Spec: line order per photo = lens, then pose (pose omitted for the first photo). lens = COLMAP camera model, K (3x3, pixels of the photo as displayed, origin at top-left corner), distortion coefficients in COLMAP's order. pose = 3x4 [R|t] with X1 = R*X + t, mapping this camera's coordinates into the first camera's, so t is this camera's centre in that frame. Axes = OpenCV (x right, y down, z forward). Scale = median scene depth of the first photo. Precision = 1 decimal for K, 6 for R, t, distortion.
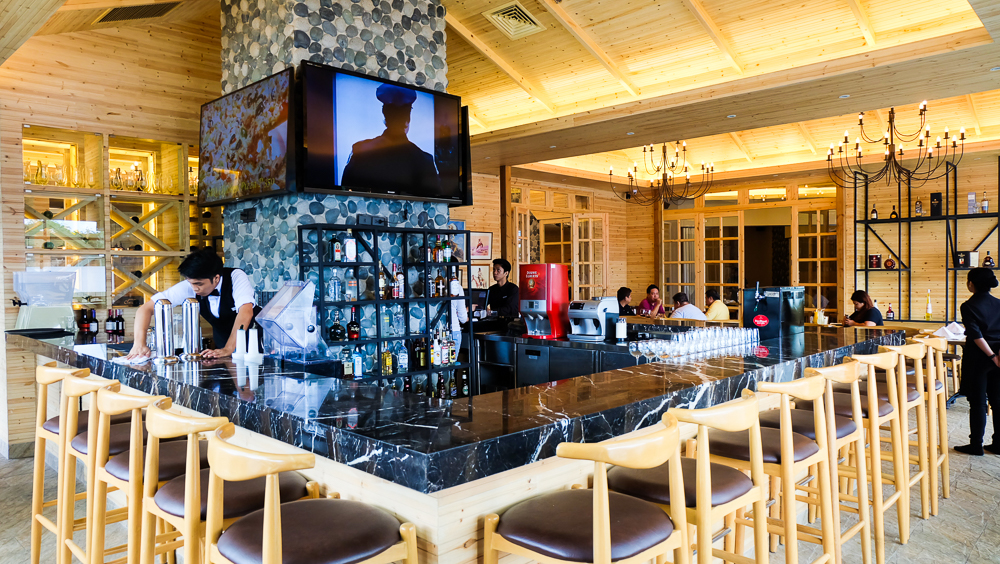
lens RADIAL K [[698.6, 0, 499.9], [0, 698.6, 283.7], [0, 0, 1]] dist [-0.005435, 0.002329]
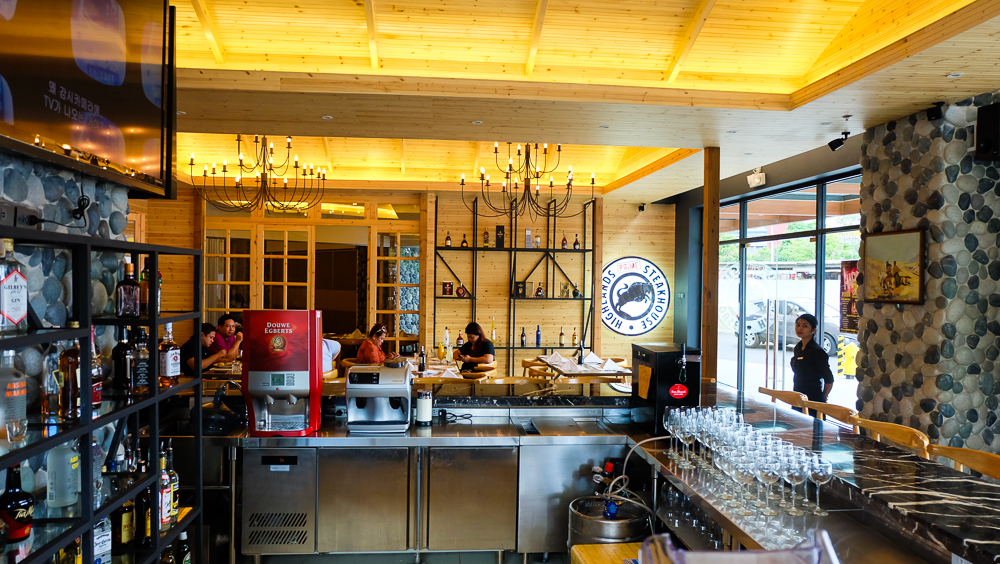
lens RADIAL K [[698.6, 0, 497.7], [0, 698.6, 282.0], [0, 0, 1]] dist [-0.005435, 0.002329]
pose [[0.659292, 0.017748, 0.751678, -0.168495], [-0.010145, 0.999840, -0.014710, -0.027586], [-0.751819, 0.002072, 0.659367, 0.288740]]
